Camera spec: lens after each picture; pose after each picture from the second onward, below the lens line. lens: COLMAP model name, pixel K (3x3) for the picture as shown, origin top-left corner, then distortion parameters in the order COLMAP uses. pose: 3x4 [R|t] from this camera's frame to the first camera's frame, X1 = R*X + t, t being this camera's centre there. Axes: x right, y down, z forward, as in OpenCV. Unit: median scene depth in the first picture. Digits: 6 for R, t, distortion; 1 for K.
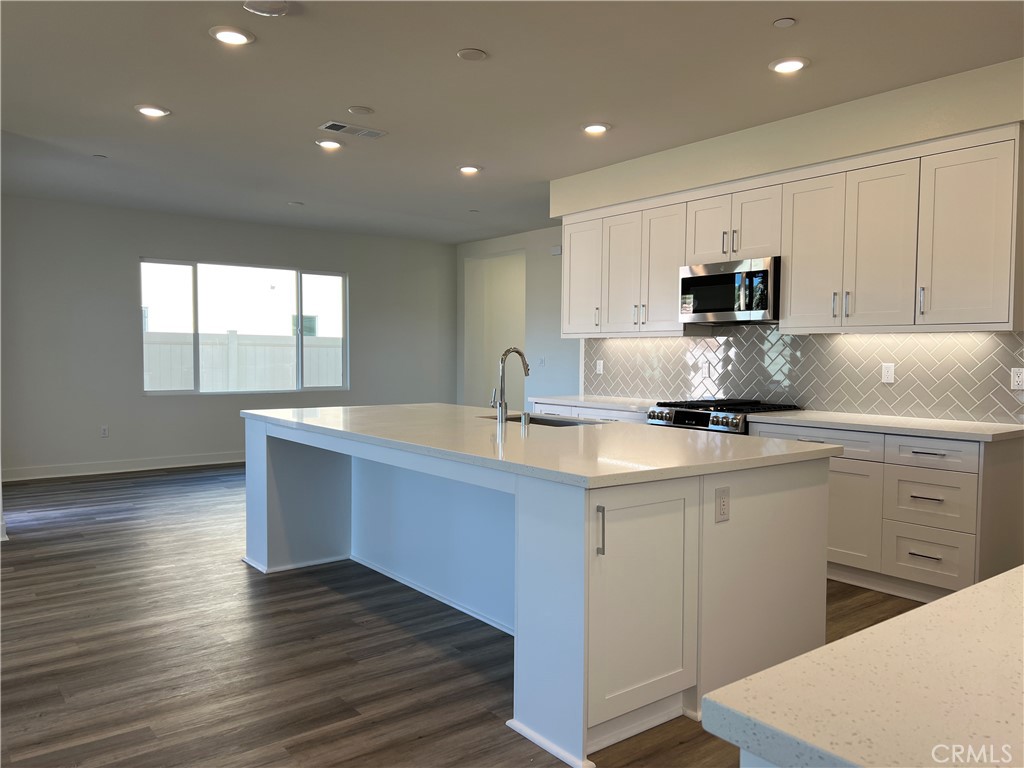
lens RADIAL K [[772.3, 0, 509.9], [0, 772.3, 383.2], [0, 0, 1]] dist [0.016991, -0.022828]
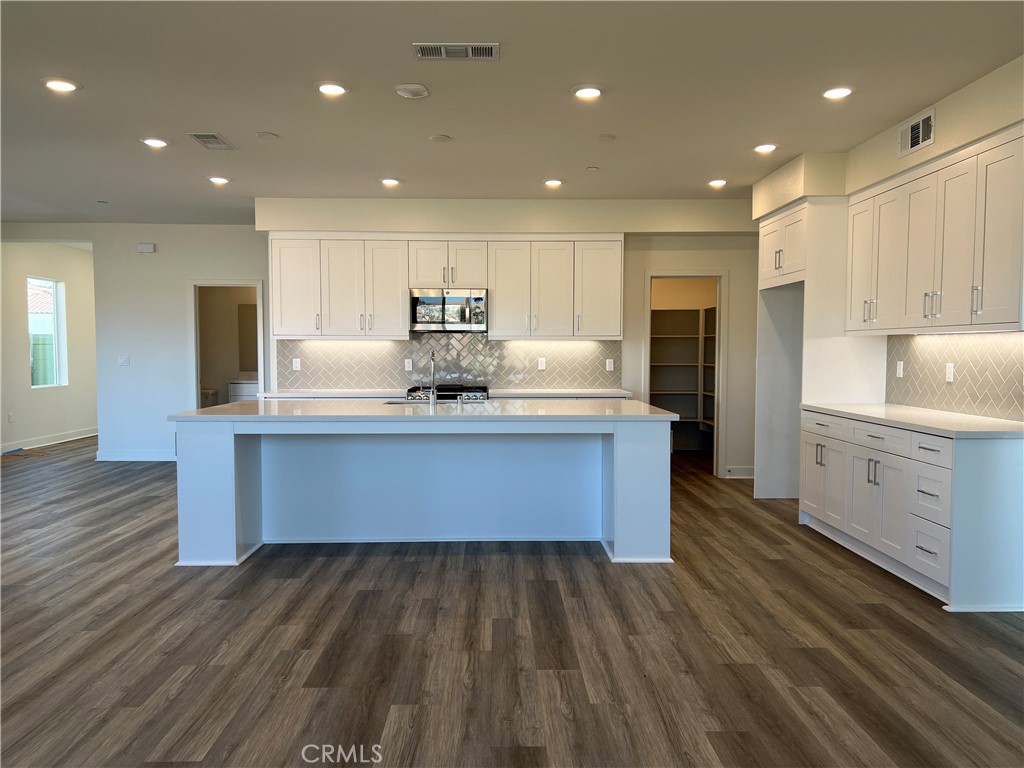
lens RADIAL K [[772.3, 0, 510.6], [0, 772.3, 388.0], [0, 0, 1]] dist [0.016991, -0.022828]
pose [[0.587236, -0.043673, 0.808237, -0.915962], [0.034525, 0.998986, 0.028895, -0.011659], [-0.808679, 0.010936, 0.588148, 0.078723]]
